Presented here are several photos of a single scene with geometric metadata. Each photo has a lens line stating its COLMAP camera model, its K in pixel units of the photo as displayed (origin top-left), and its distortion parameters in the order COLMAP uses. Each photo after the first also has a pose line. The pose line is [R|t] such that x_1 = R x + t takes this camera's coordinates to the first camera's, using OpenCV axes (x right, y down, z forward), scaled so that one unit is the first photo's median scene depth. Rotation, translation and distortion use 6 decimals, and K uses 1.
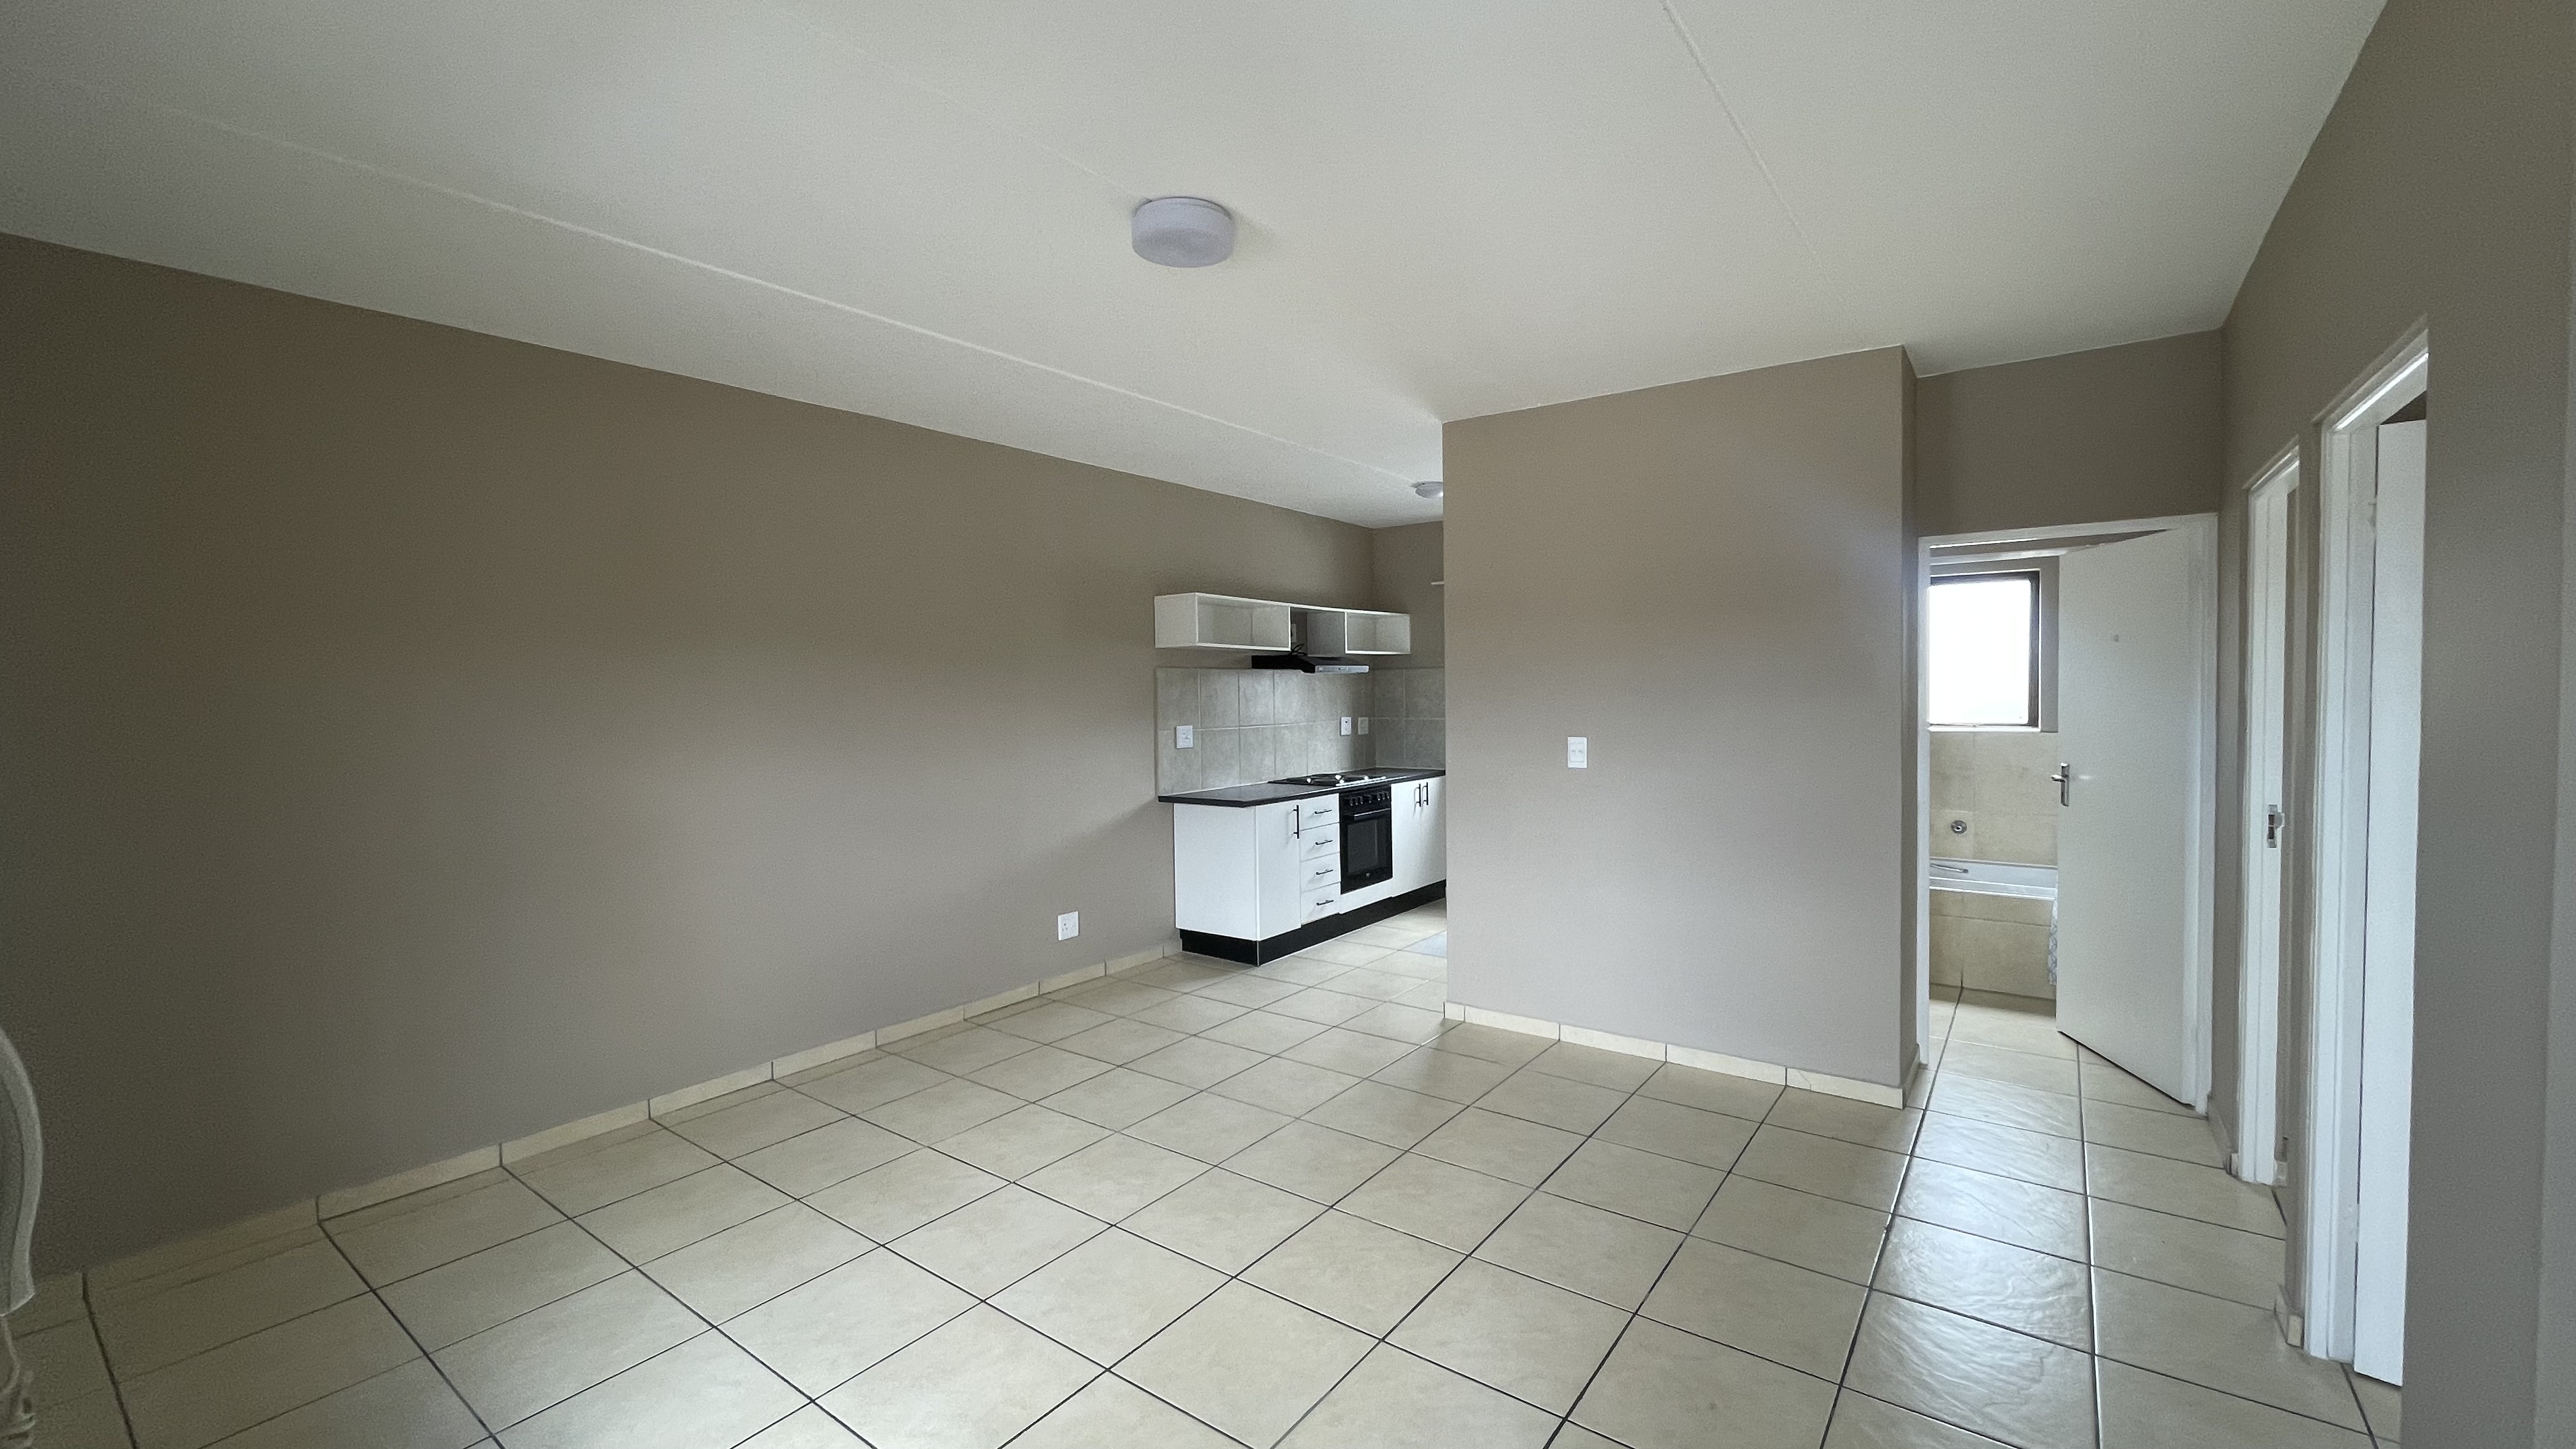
lens RADIAL K [[1039.8, 0, 1287.1], [0, 1039.8, 730.6], [0, 0, 1]] dist [-0.001411, -0.000618]
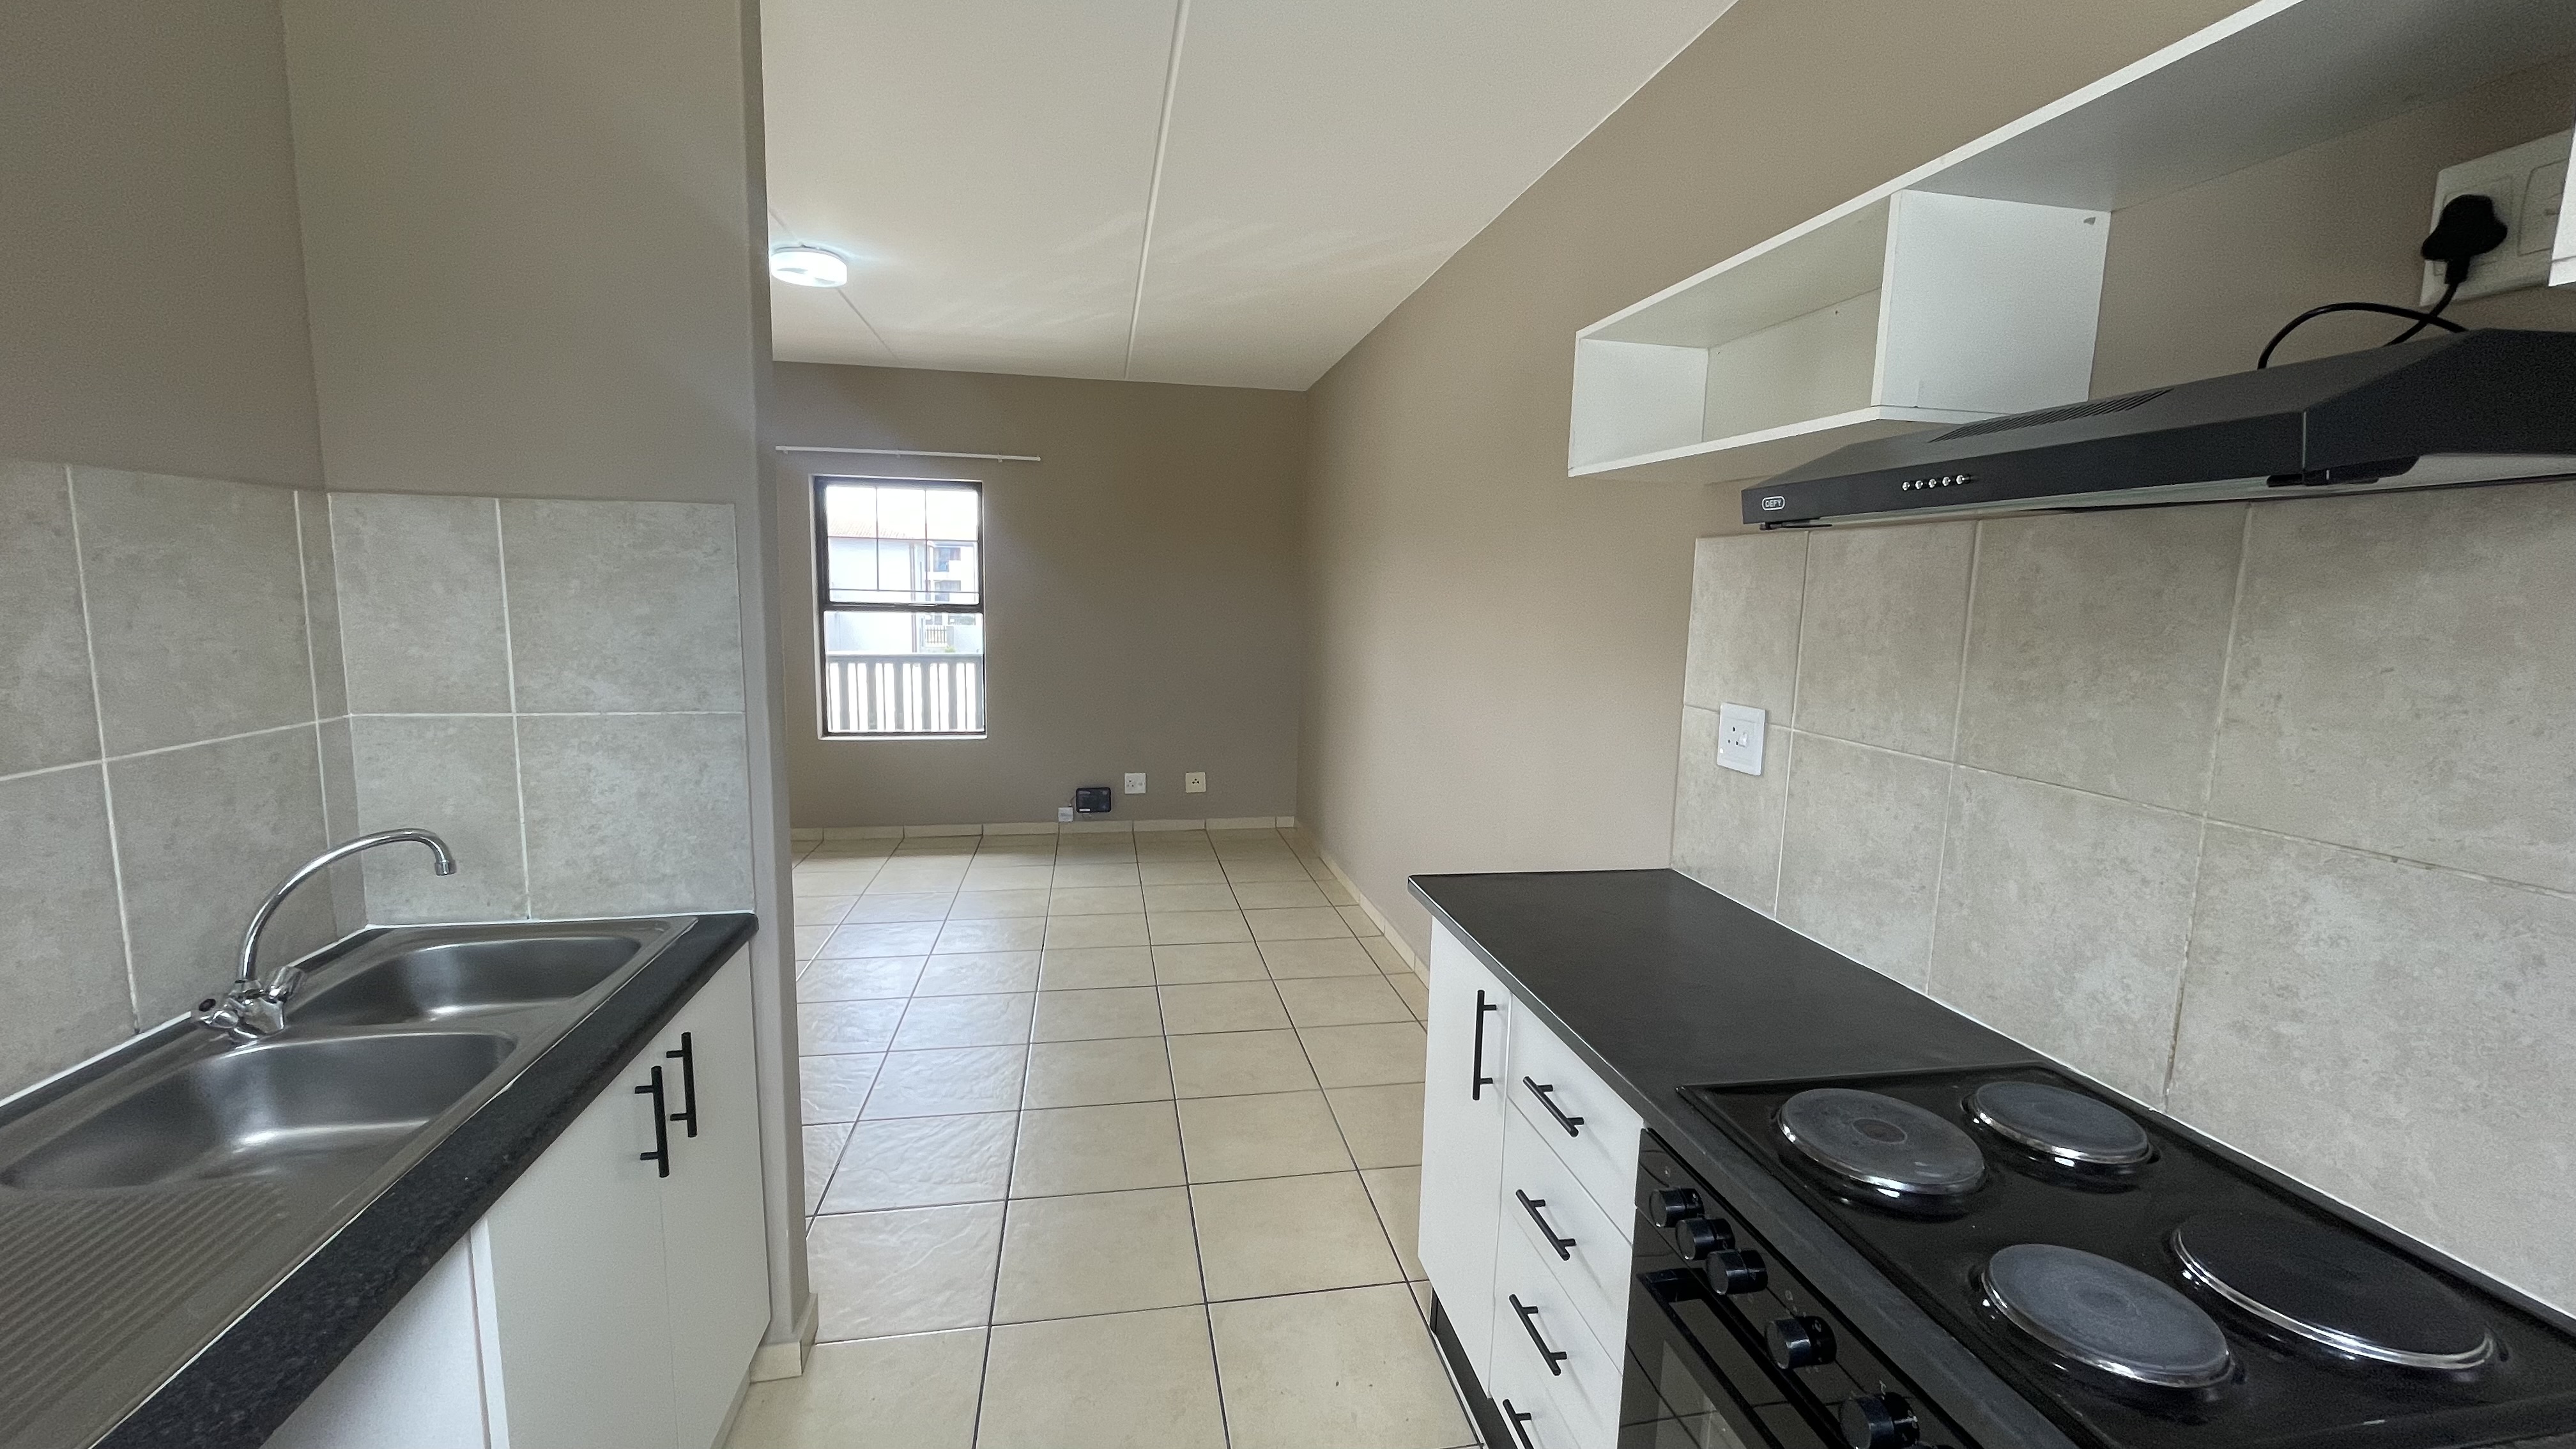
lens RADIAL K [[1039.8, 0, 1288.5], [0, 1039.8, 720.8], [0, 0, 1]] dist [-0.001411, -0.000618]
pose [[-0.683114, 0.092292, -0.724457, 0.284873], [-0.043215, 0.985136, 0.166250, -0.056814], [0.729032, 0.144875, -0.668972, 1.281924]]
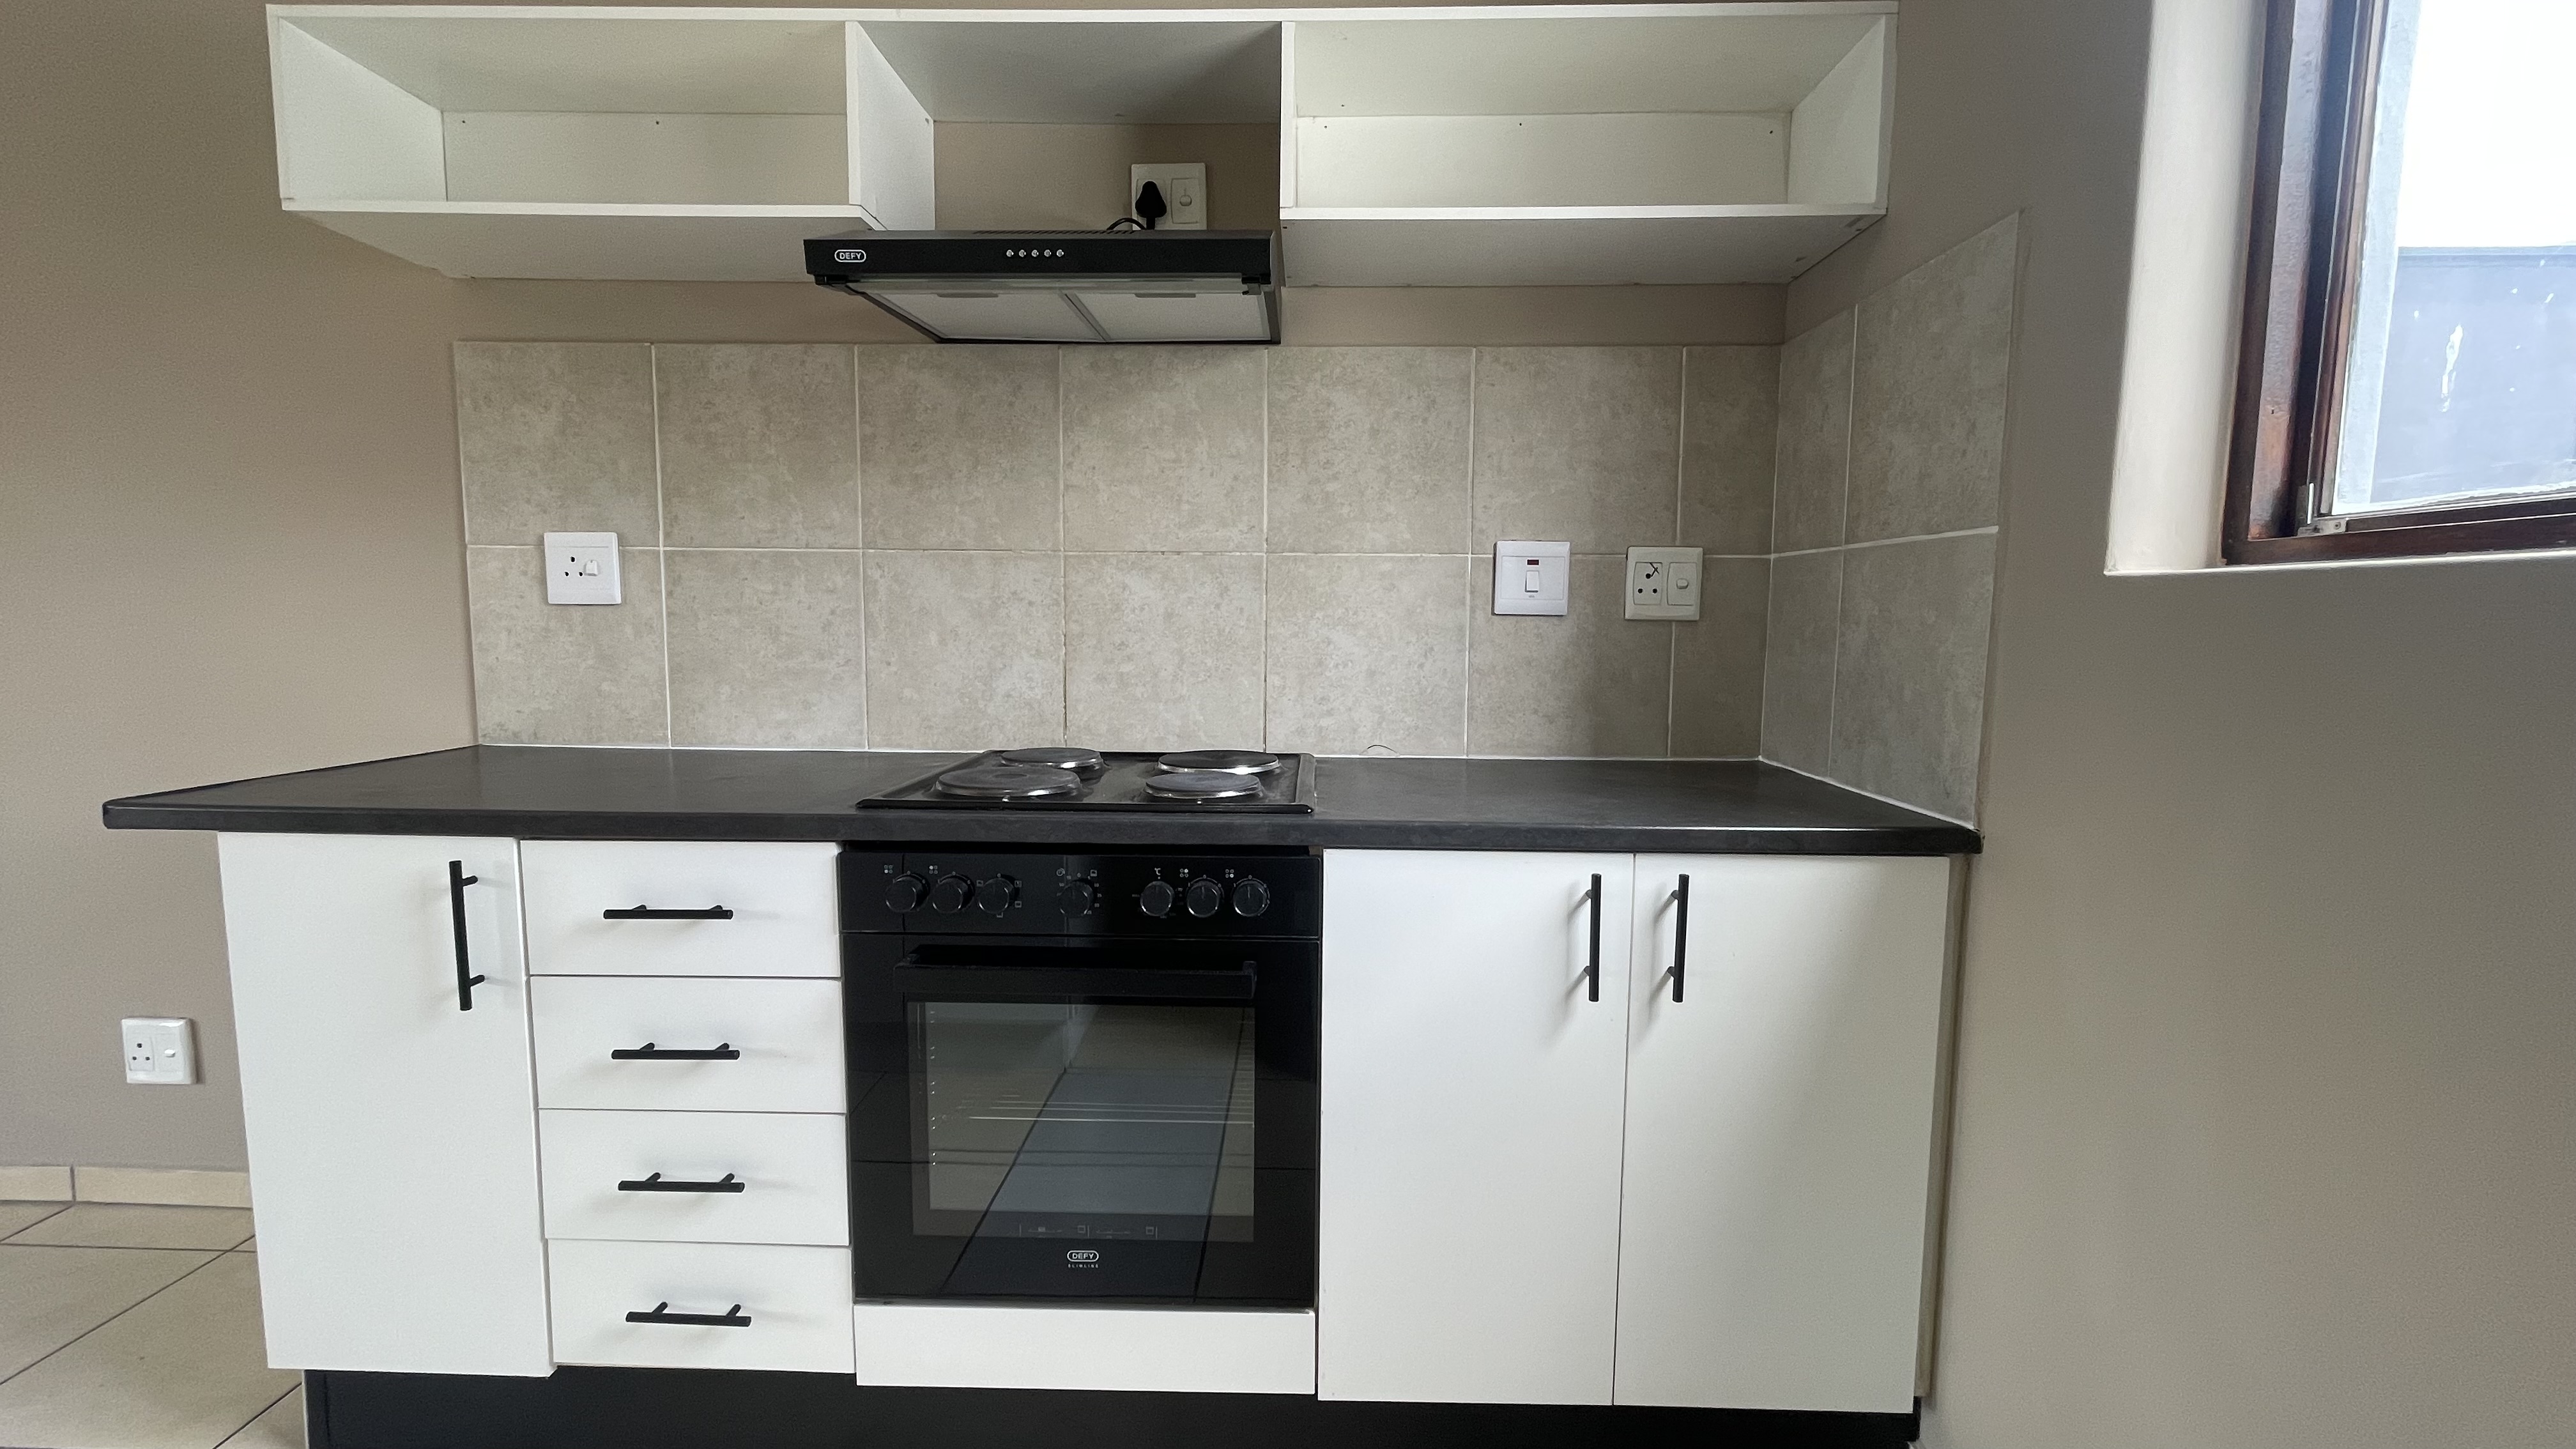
lens RADIAL K [[1039.8, 0, 1282.4], [0, 1039.8, 717.2], [0, 0, 1]] dist [-0.001411, -0.000618]
pose [[0.570050, 0.099357, -0.815581, 0.319920], [-0.050501, 0.995021, 0.085919, 0.015274], [0.820057, -0.007791, 0.572229, 1.138051]]
